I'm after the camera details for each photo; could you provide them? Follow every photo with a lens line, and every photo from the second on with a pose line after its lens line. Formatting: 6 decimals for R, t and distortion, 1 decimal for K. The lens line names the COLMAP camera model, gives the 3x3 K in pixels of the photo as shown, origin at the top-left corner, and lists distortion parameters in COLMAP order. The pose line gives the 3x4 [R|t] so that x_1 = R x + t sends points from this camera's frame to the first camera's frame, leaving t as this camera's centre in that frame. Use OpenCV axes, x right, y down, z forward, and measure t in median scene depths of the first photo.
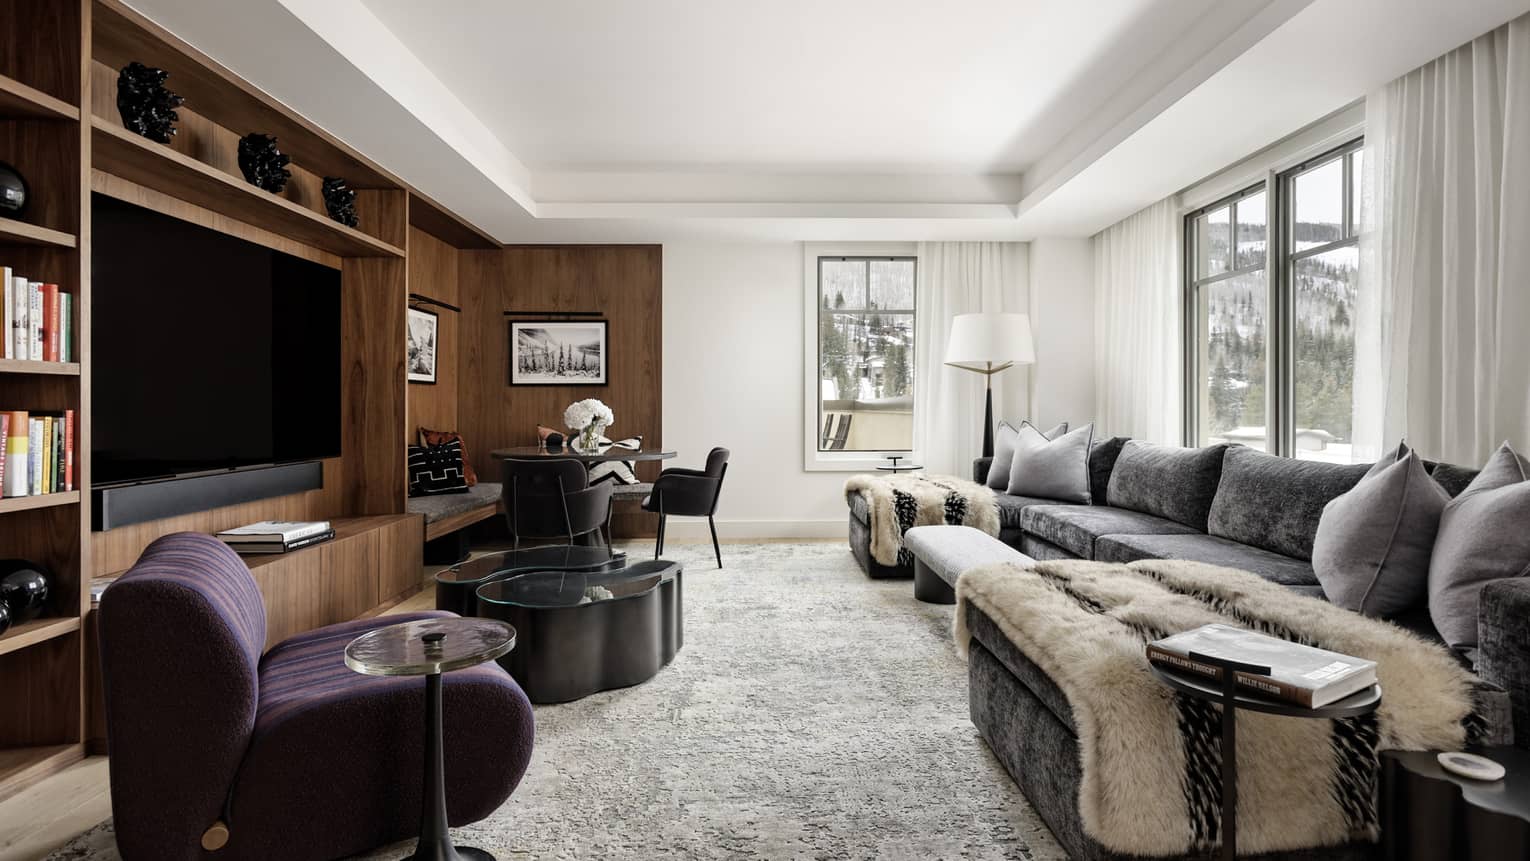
lens RADIAL K [[804.9, 0, 766.2], [0, 804.9, 407.1], [0, 0, 1]] dist [-0.003093, 0.021902]
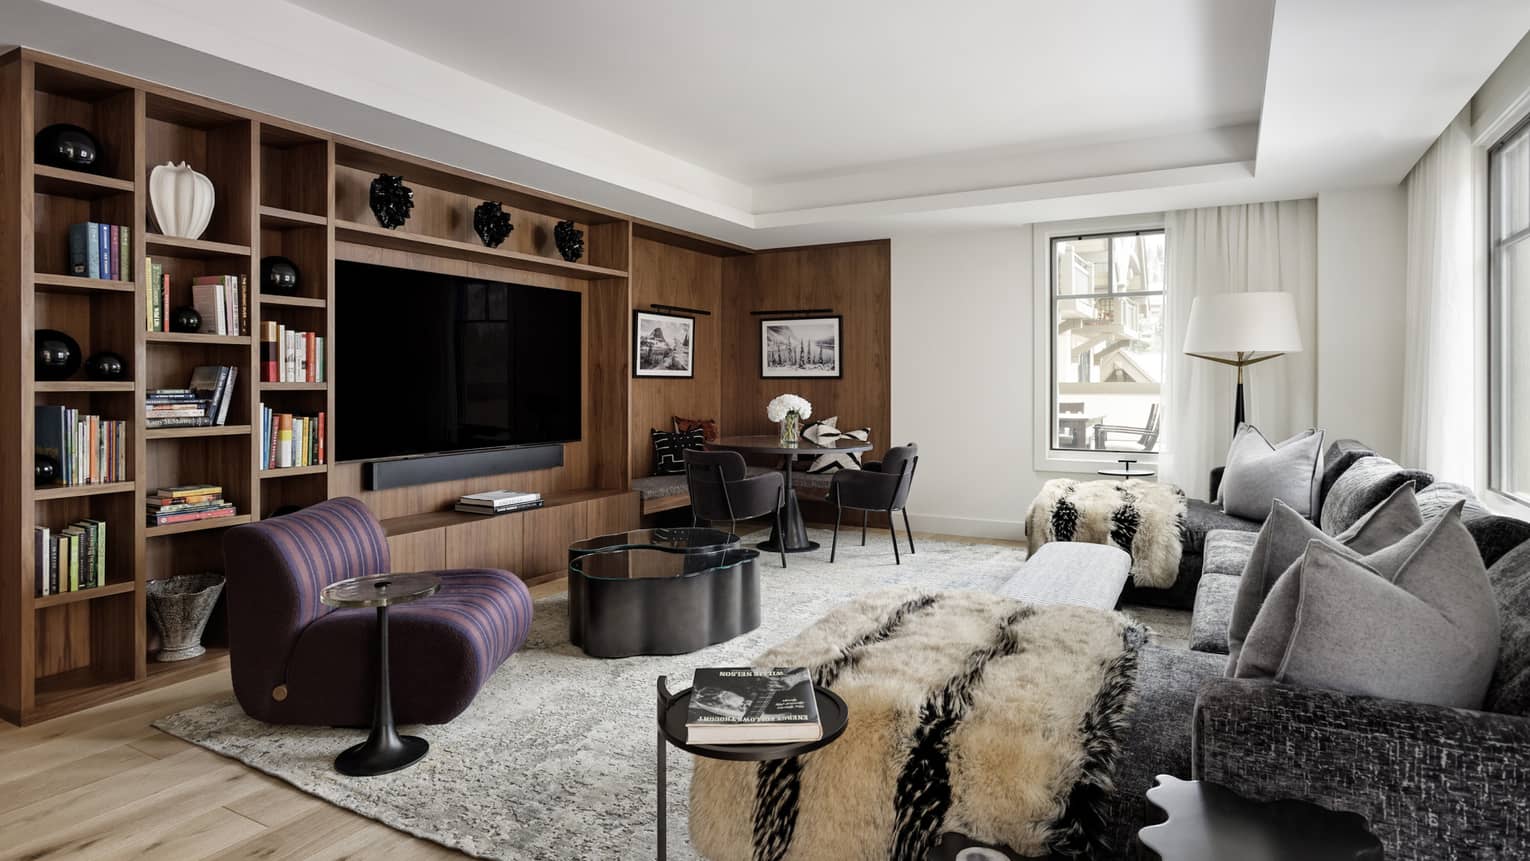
lens RADIAL K [[834.5, 0, 765.2], [0, 834.5, 379.3], [0, 0, 1]] dist [0.004862, 0.000719]
pose [[0.870171, -0.000580, -0.492749, 0.289536], [-0.001916, 0.999988, -0.004560, -0.023498], [0.492746, 0.004912, 0.870160, 0.012933]]
